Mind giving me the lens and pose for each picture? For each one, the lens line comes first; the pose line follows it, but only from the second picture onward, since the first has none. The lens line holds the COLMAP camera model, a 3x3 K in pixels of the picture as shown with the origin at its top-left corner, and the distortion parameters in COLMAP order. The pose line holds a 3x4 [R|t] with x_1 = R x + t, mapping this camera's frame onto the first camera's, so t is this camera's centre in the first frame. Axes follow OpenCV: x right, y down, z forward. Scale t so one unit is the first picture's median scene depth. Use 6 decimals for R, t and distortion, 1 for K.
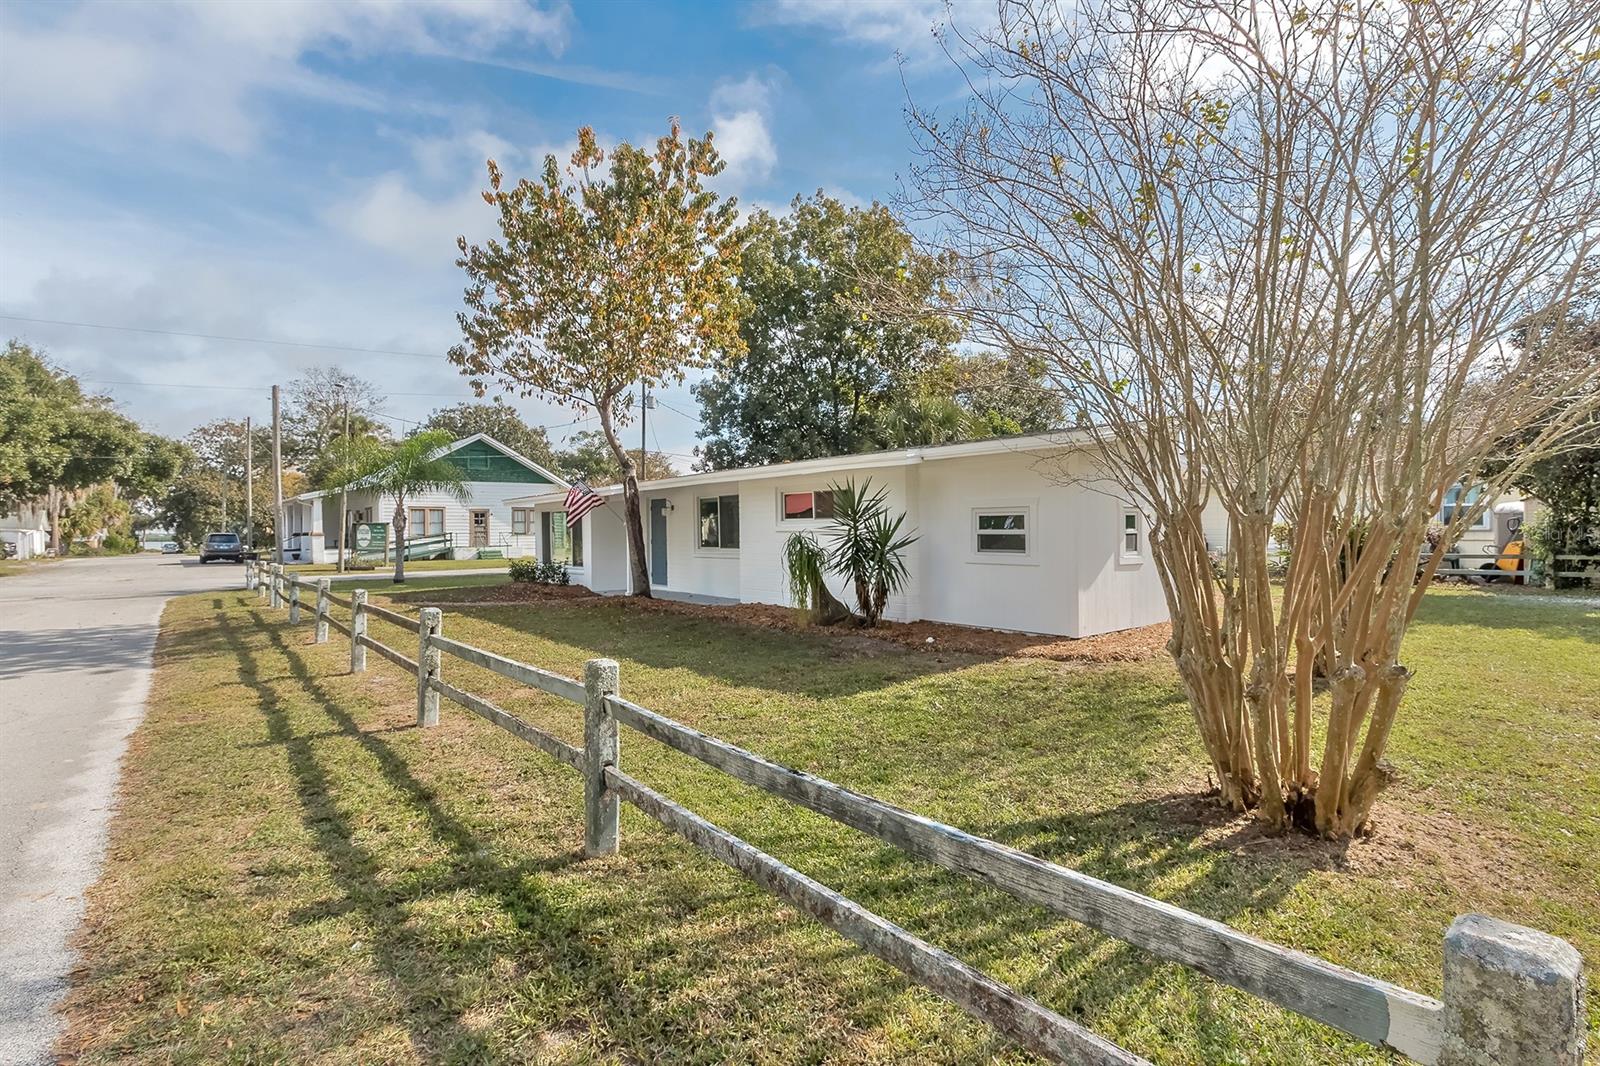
lens RADIAL K [[608.8, 0, 800.0], [0, 608.8, 533.0], [0, 0, 1]] dist [-0.000822, -0.000165]
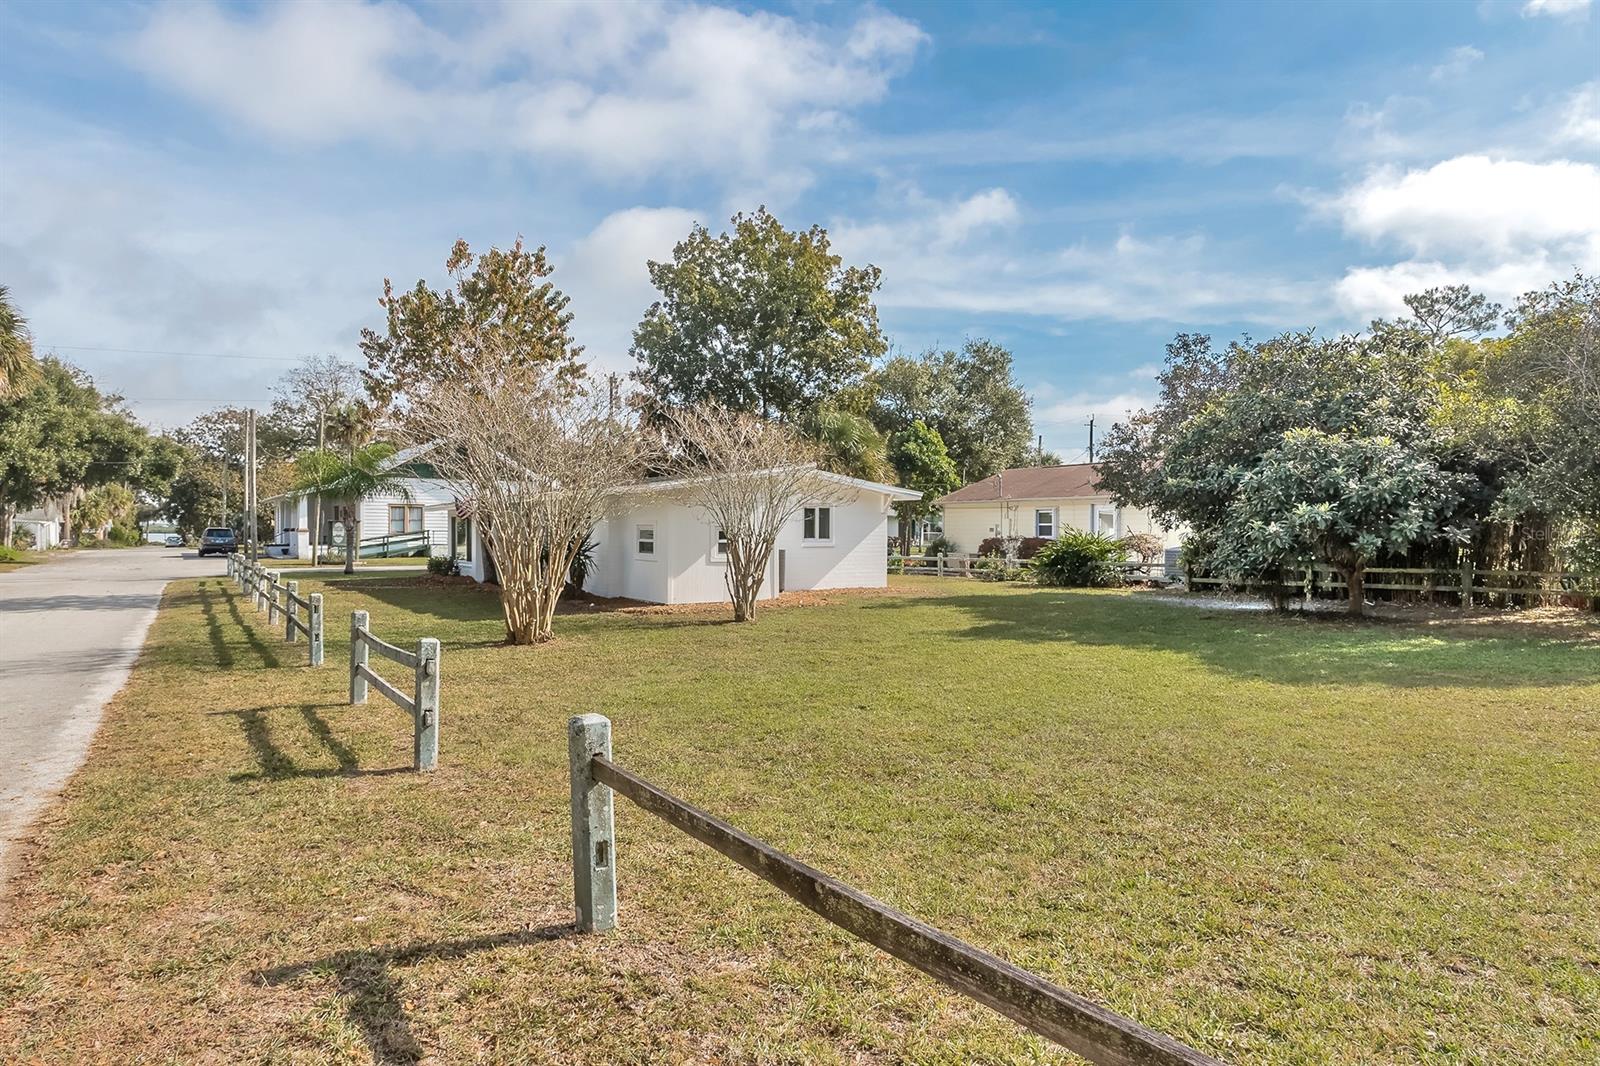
lens RADIAL K [[722.8, 0, 800.0], [0, 722.8, 533.0], [0, 0, 1]] dist [0.000682, 0.000126]
pose [[0.995934, 0.013686, -0.089043, 0.160613], [-0.013736, 0.999906, 0.000048, -0.004810], [0.089035, 0.001176, 0.996028, -0.153088]]
